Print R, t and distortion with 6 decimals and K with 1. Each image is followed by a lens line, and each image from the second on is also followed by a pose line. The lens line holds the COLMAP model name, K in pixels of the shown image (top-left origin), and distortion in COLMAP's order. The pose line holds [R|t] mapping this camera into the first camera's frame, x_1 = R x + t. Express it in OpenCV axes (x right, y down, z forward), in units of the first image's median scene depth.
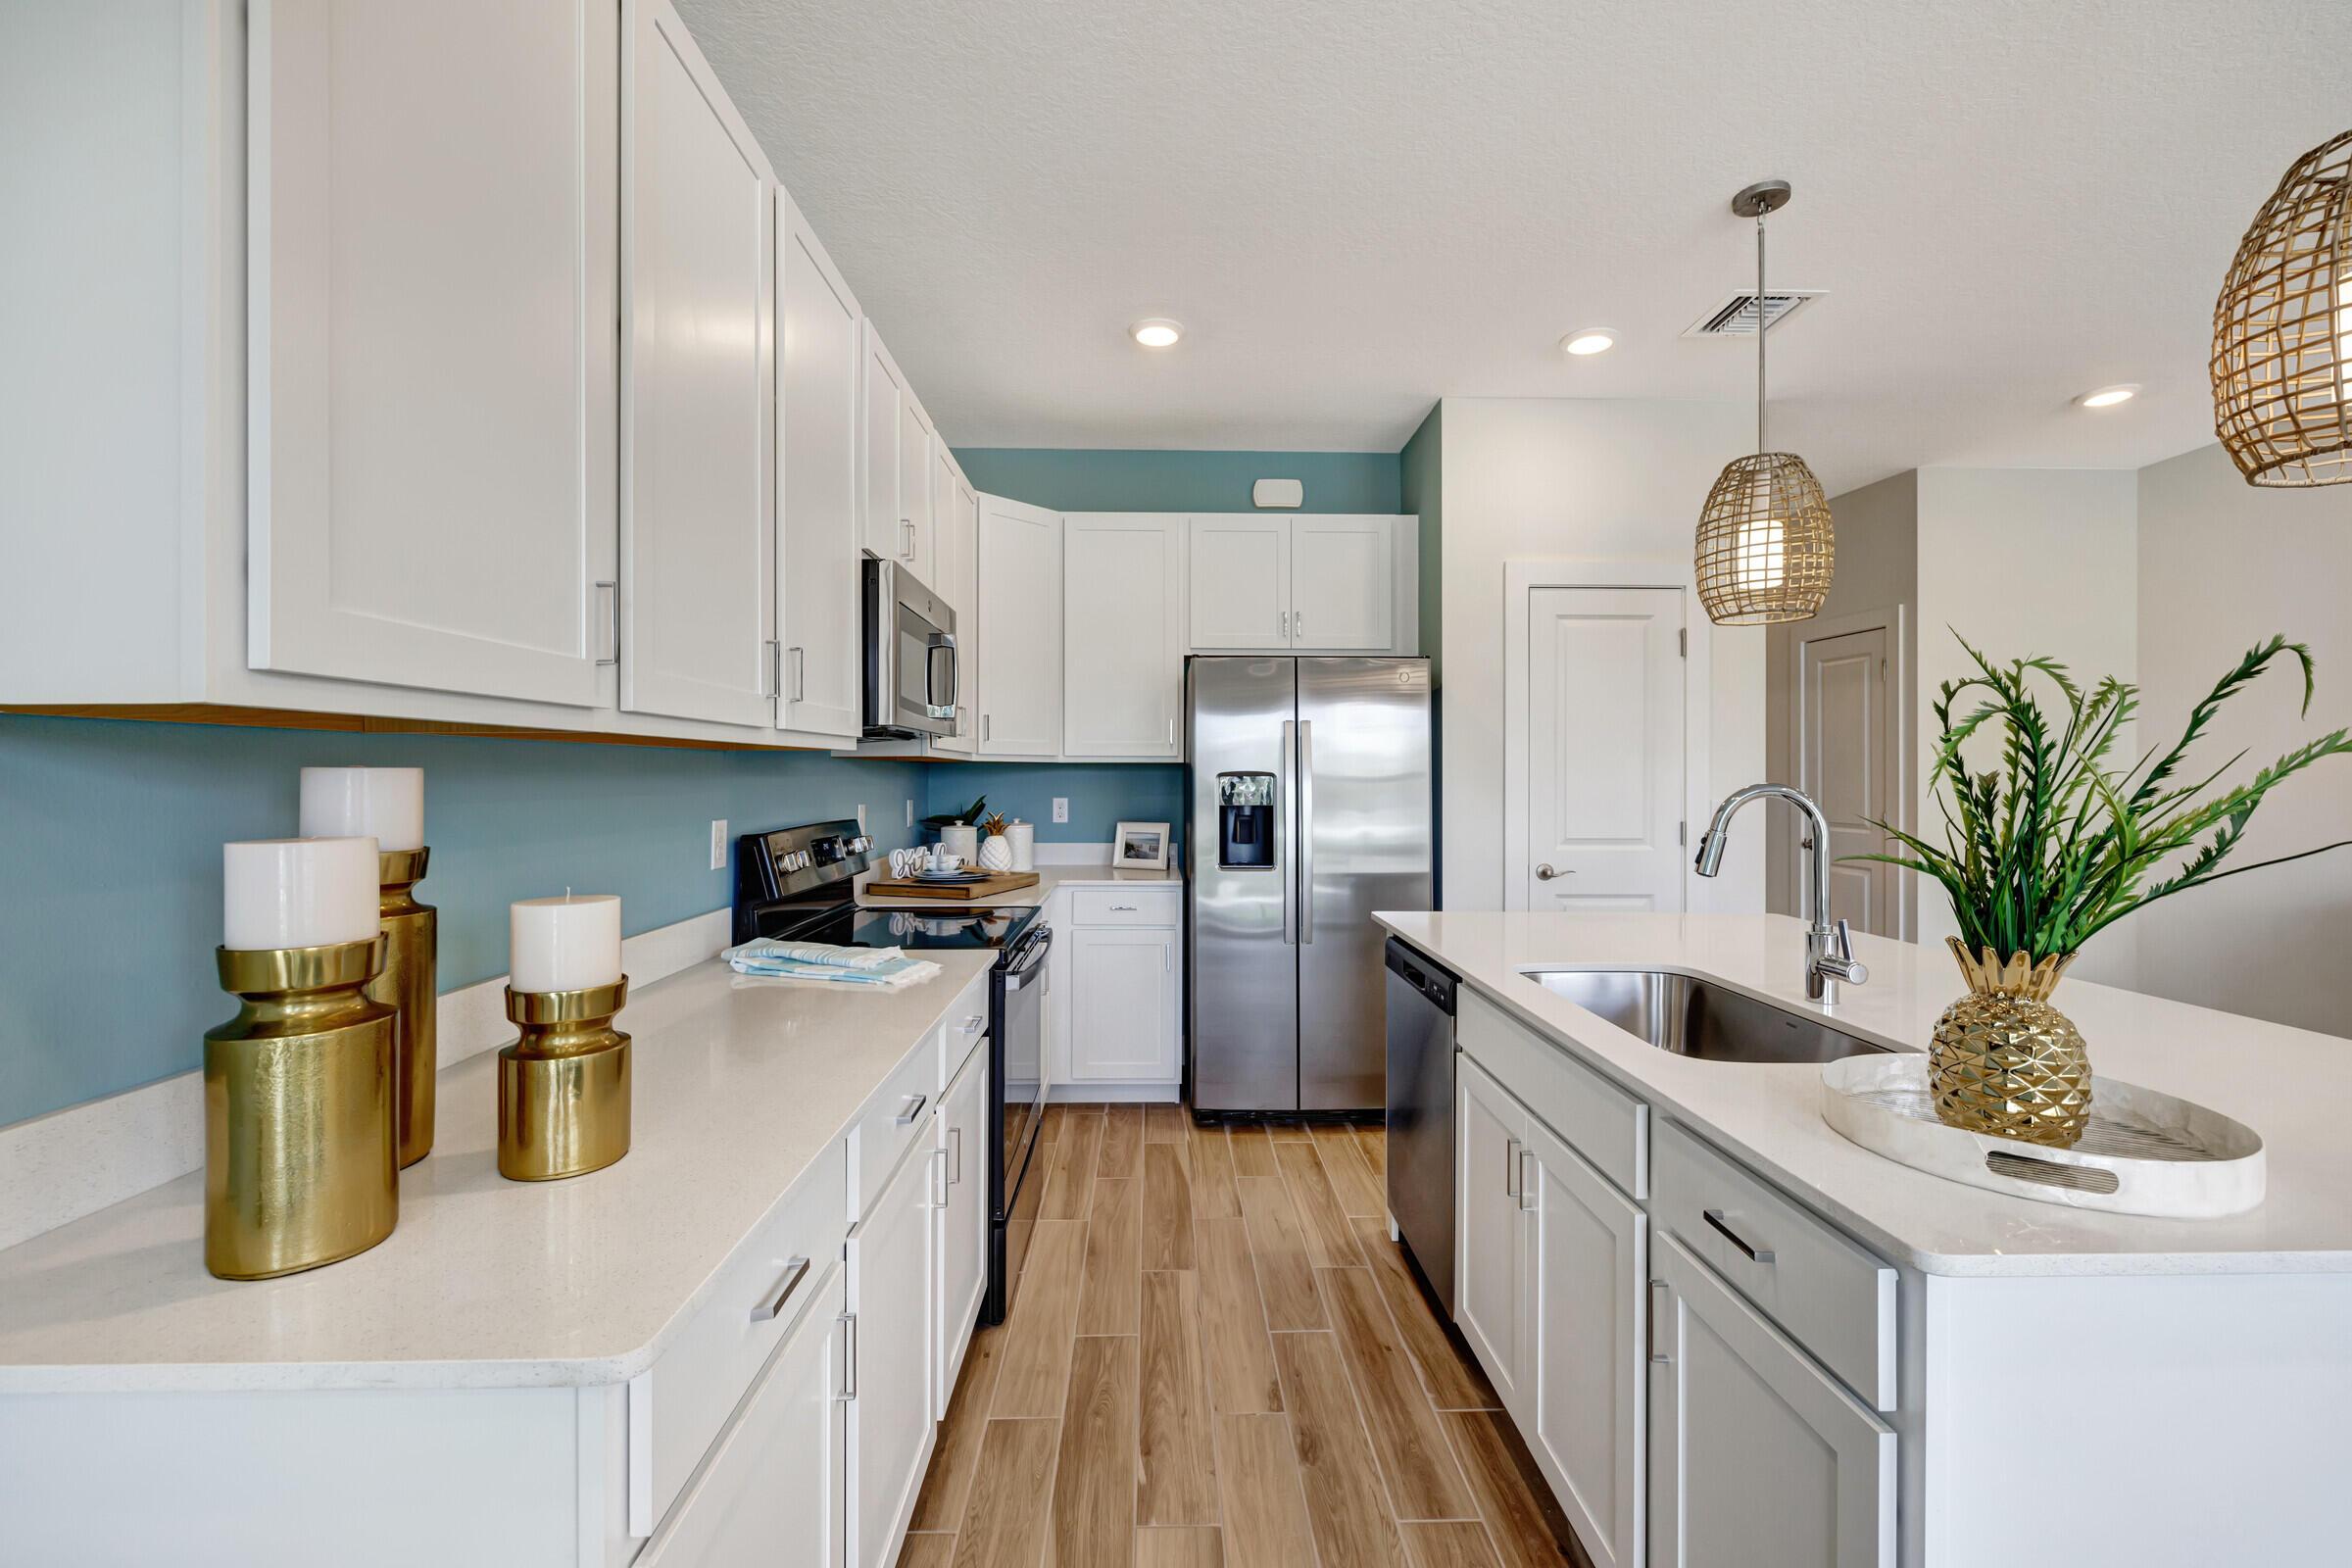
lens RADIAL K [[967.3, 0, 1176.0], [0, 967.3, 772.4], [0, 0, 1]] dist [-0.001191, -0.000155]
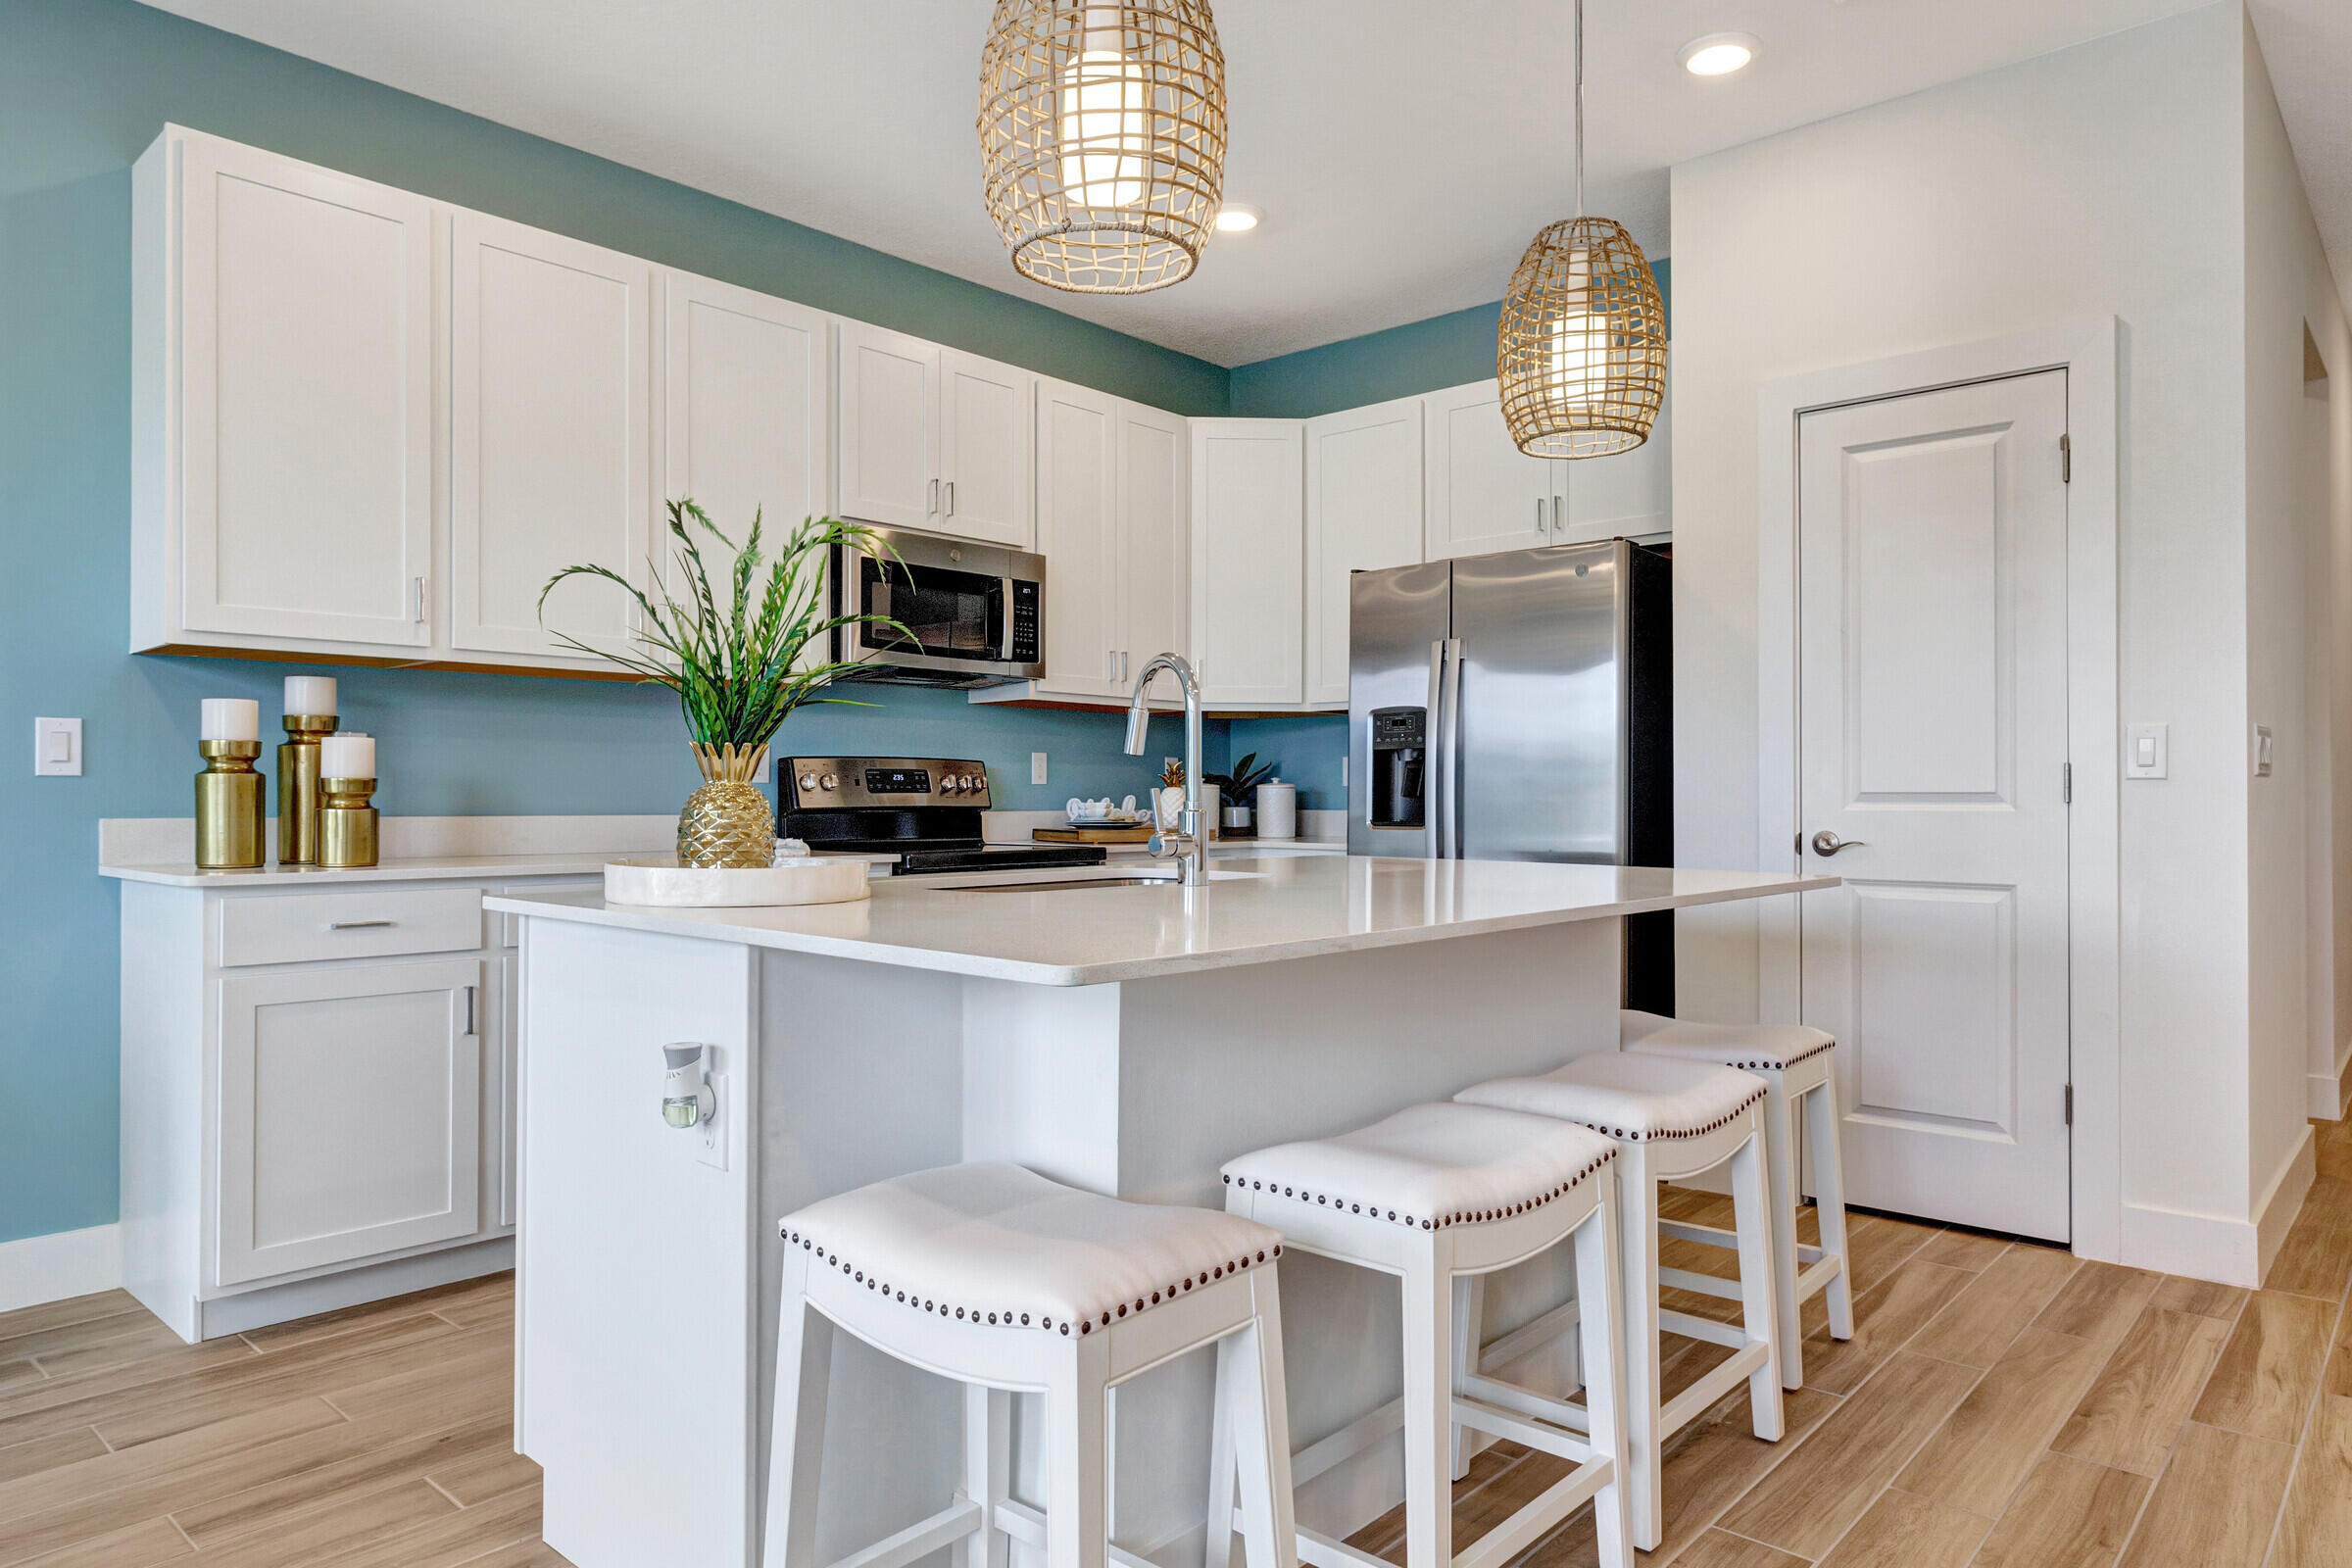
lens RADIAL K [[1478.4, 0, 1176.0], [0, 1478.4, 784.0], [0, 0, 1]] dist [0.028880, -0.000354]
pose [[0.725778, -0.008416, -0.687878, 1.236841], [0.001741, 0.999944, -0.010397, 0.116975], [0.687927, 0.006348, 0.725752, -0.044469]]
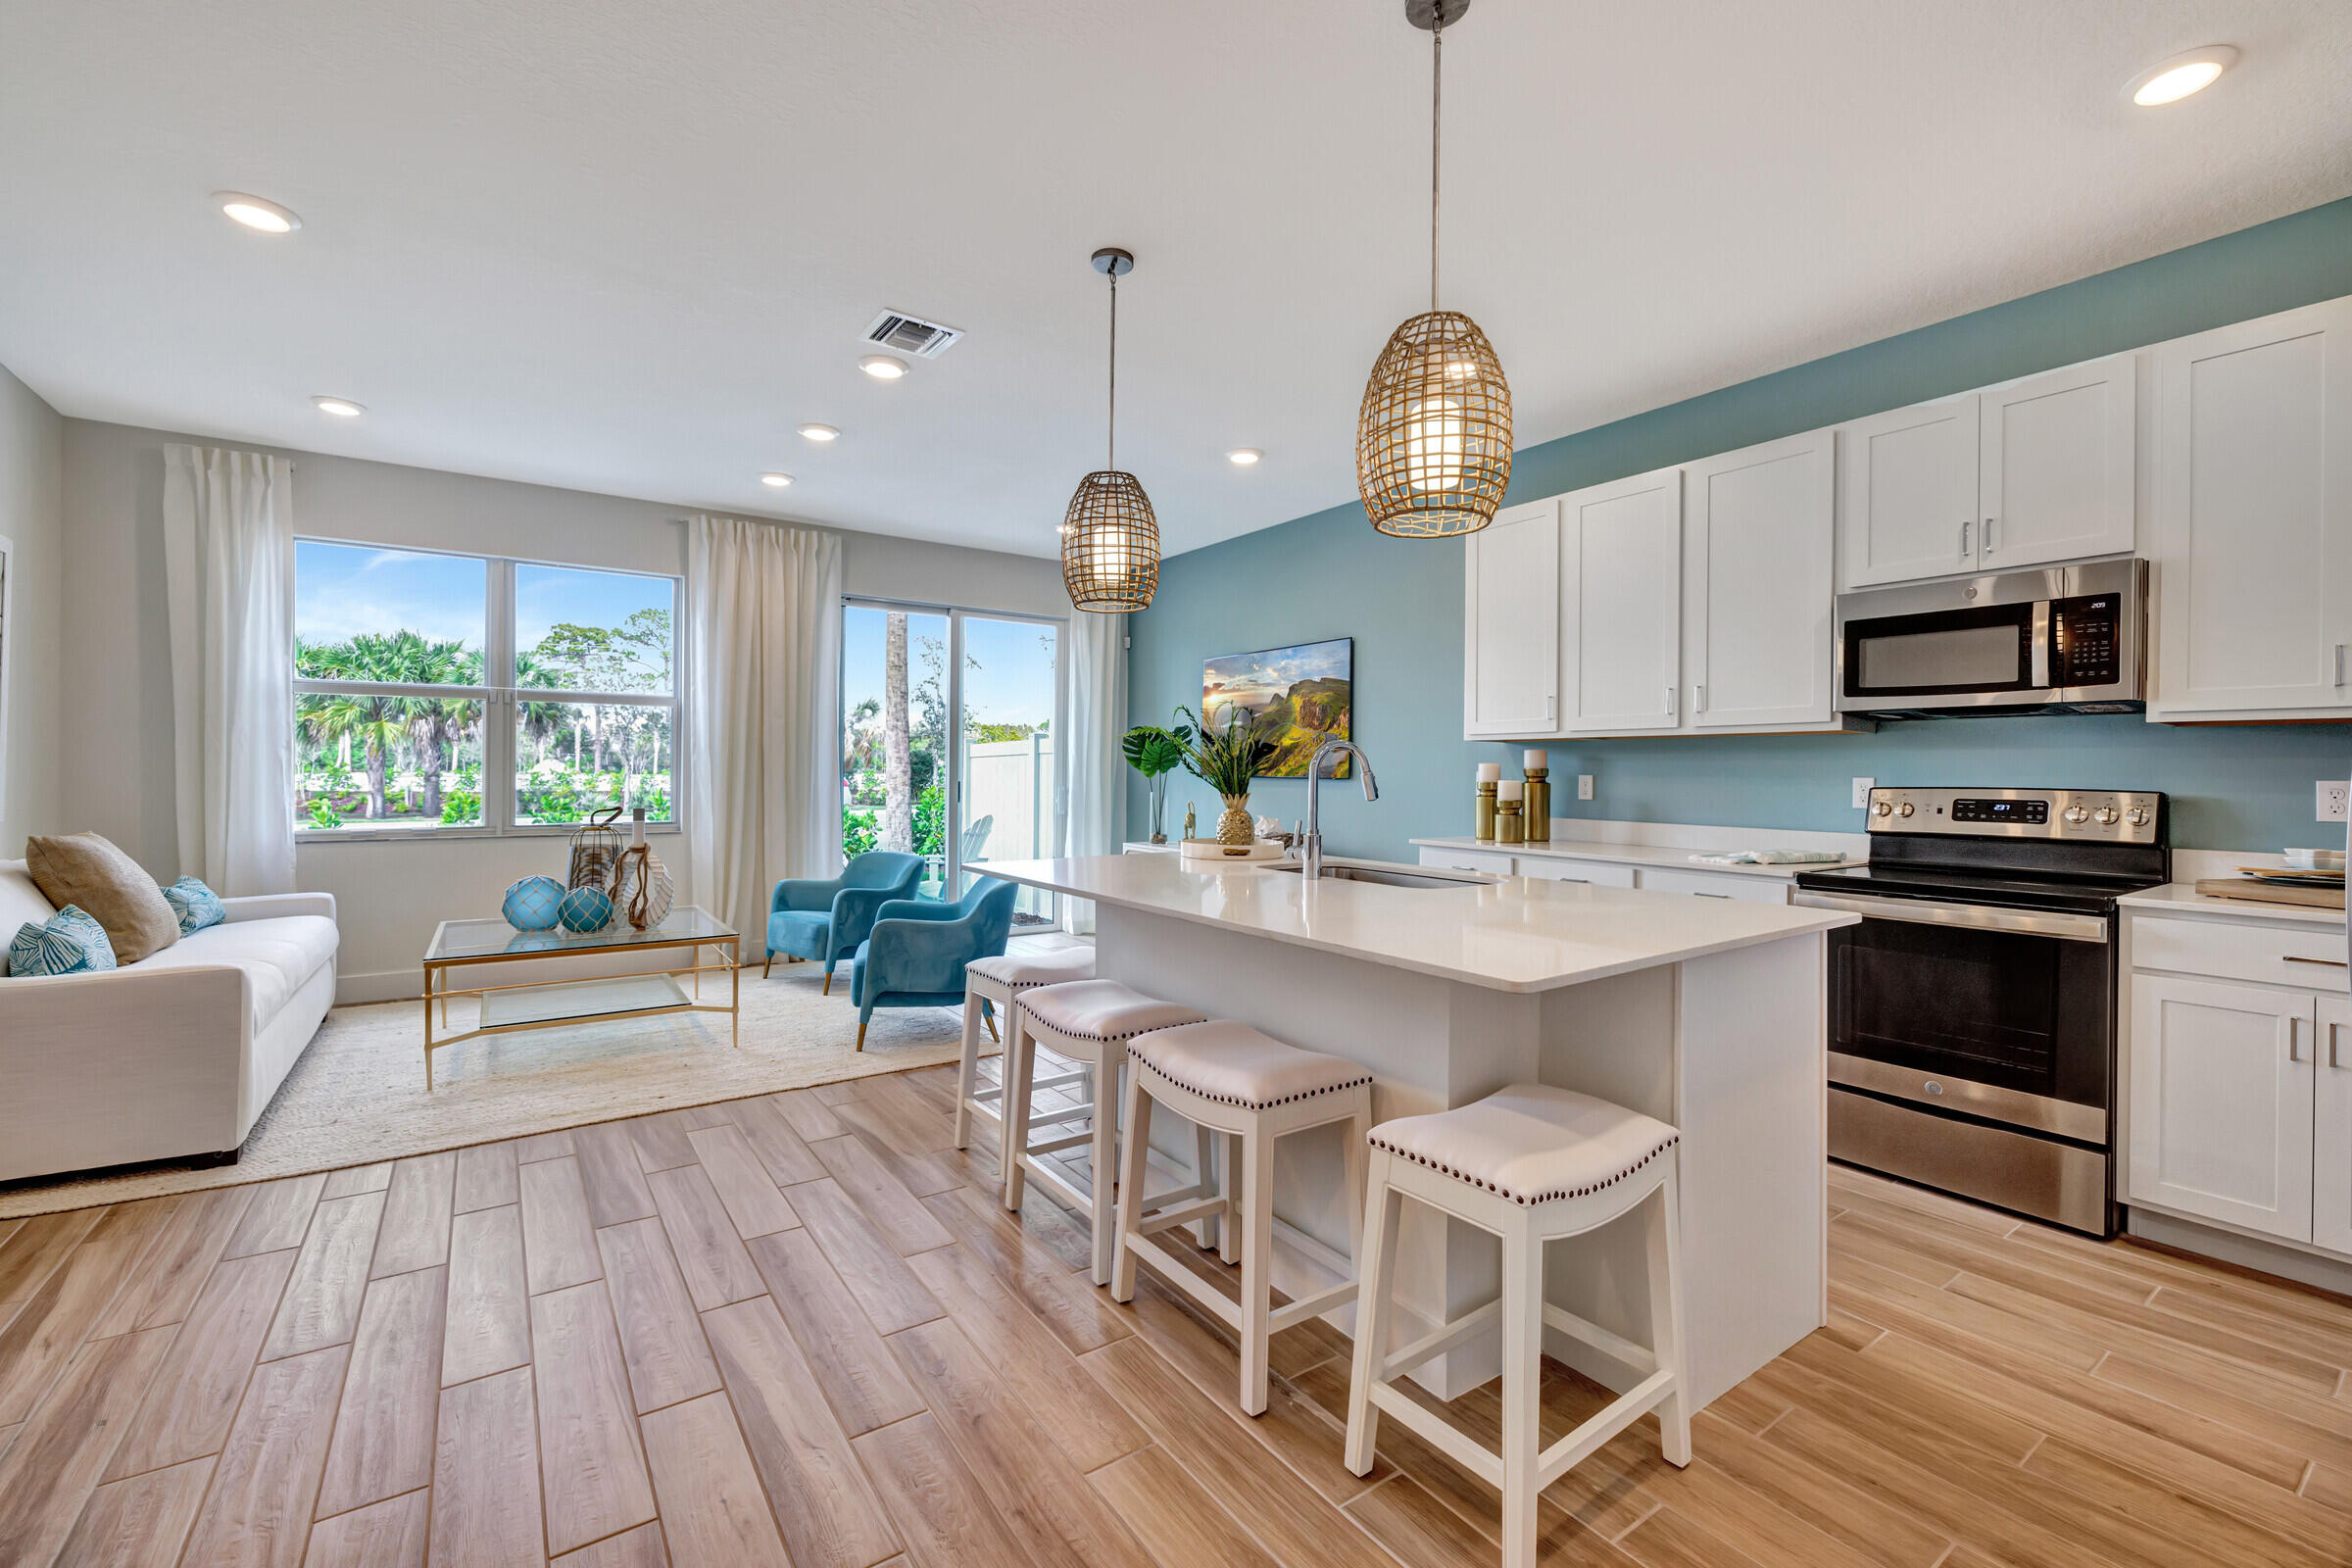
lens RADIAL K [[982.1, 0, 1178.2], [0, 982.1, 768.7], [0, 0, 1]] dist [0.017957, -0.000024]
pose [[-0.826568, -0.007202, -0.562790, 1.316710], [-0.008022, 0.999967, -0.001014, 0.042694], [0.562779, 0.003676, -0.826599, 1.641278]]
